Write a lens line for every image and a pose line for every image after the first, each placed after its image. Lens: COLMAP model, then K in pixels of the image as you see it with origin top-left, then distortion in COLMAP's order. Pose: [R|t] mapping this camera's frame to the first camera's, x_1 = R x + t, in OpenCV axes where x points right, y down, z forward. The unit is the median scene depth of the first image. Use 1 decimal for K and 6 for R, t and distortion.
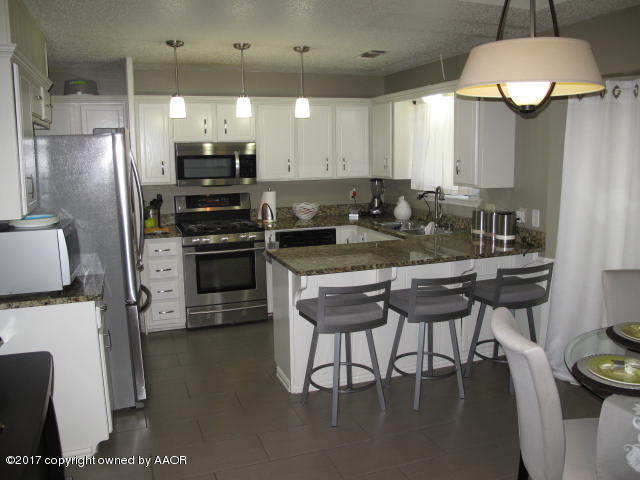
lens RADIAL K [[534.0, 0, 319.5], [0, 534.0, 240.9], [0, 0, 1]] dist [-0.130561, 0.069359]
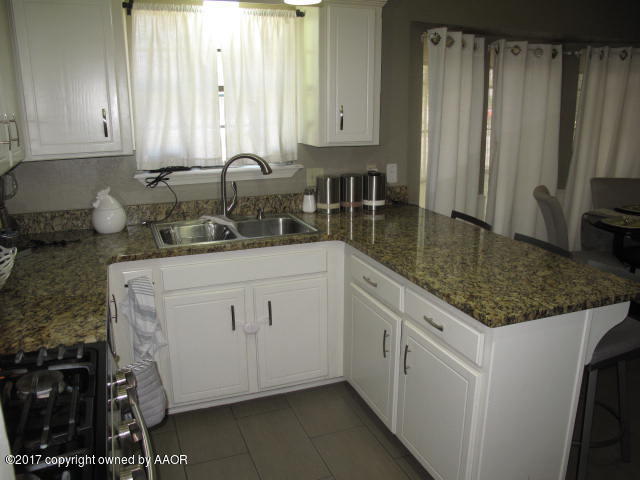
lens RADIAL K [[534.0, 0, 320.5], [0, 534.0, 247.0], [0, 0, 1]] dist [-0.130561, 0.069359]
pose [[-0.012053, -0.249712, 0.968245, -0.371811], [0.170445, 0.953631, 0.248064, -0.127152], [-0.985293, 0.168023, 0.031068, 0.834927]]
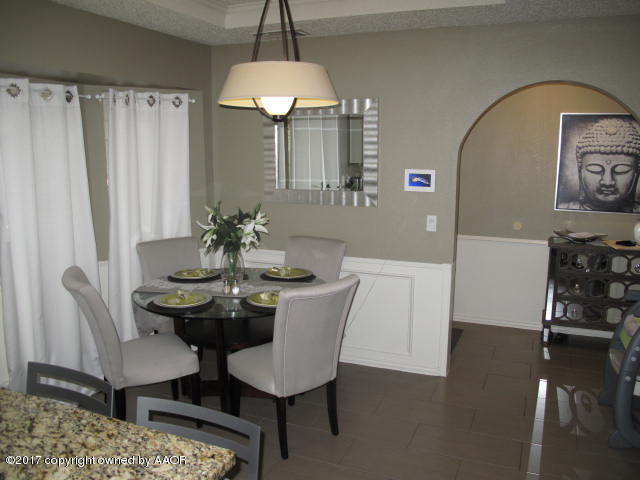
lens RADIAL K [[534.0, 0, 324.8], [0, 534.0, 236.6], [0, 0, 1]] dist [-0.130561, 0.069359]
pose [[-0.727528, -0.099988, 0.678753, -0.208585], [0.117884, 0.956391, 0.267243, -0.121668], [-0.675875, 0.274441, -0.684015, 0.723287]]
